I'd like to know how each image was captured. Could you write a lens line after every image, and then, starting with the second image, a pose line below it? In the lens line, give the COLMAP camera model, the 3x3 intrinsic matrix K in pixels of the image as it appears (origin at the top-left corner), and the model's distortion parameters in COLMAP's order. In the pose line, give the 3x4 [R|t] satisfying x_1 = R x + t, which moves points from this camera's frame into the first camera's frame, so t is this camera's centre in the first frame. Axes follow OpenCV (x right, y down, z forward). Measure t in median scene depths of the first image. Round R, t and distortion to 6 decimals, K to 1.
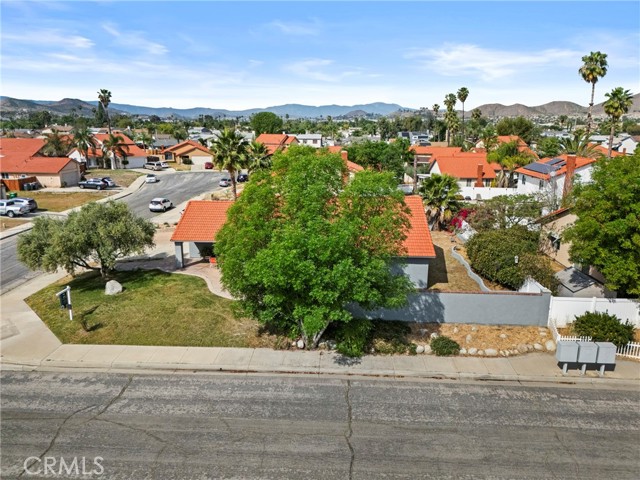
lens RADIAL K [[471.3, 0, 320.0], [0, 471.3, 240.0], [0, 0, 1]] dist [0.060064, -0.054595]
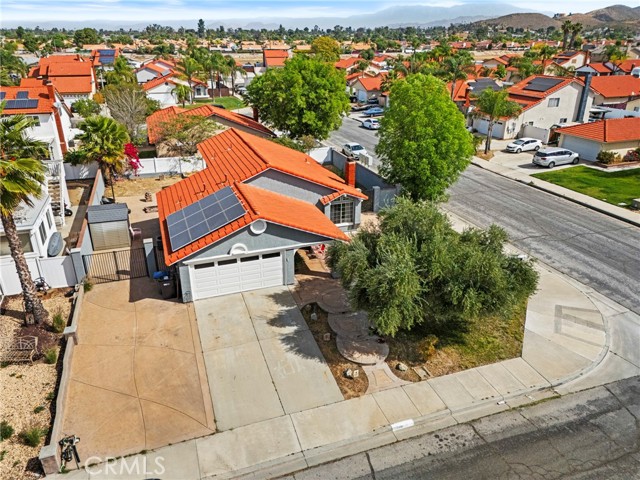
lens RADIAL K [[471.3, 0, 320.0], [0, 471.3, 240.0], [0, 0, 1]] dist [0.060064, -0.054595]
pose [[-0.377048, -0.371238, 0.848538, -1.437957], [0.219450, 0.854261, 0.471254, -0.550683], [-0.899820, 0.363897, -0.240629, 1.911449]]
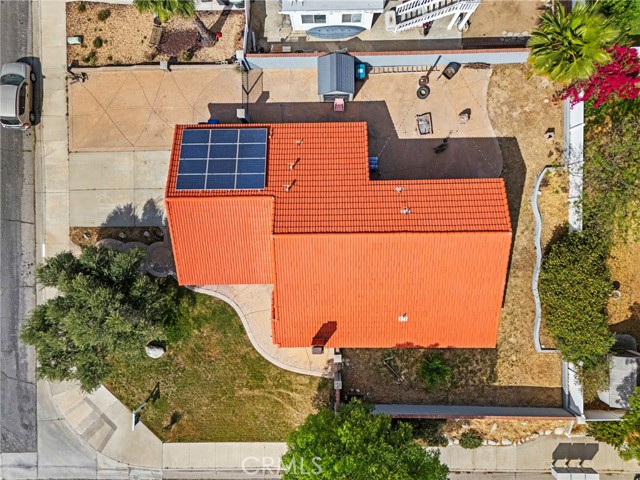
lens RADIAL K [[471.3, 0, 320.0], [0, 471.3, 240.0], [0, 0, 1]] dist [0.060064, -0.054595]
pose [[0.998221, -0.052919, -0.027464, -0.079902], [0.039160, 0.234595, 0.971304, -1.245970], [-0.044957, -0.970652, 0.236250, 1.369708]]
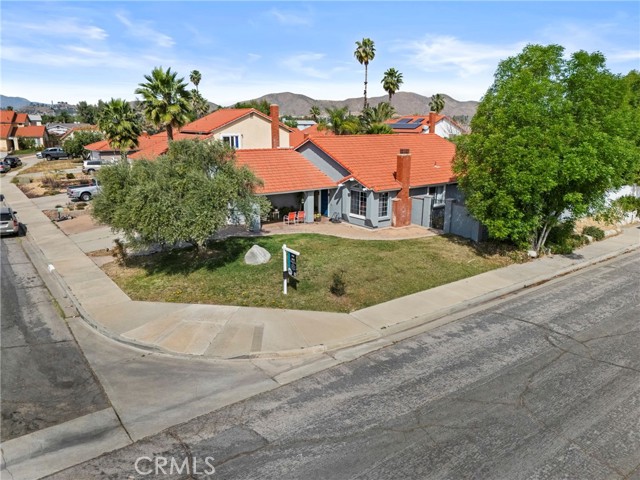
lens RADIAL K [[471.3, 0, 320.0], [0, 471.3, 240.0], [0, 0, 1]] dist [0.060064, -0.054595]
pose [[0.769026, -0.152113, 0.620855, -1.123082], [0.149394, 0.987145, 0.056807, 0.075461], [-0.621514, 0.049066, 0.781865, 0.545201]]
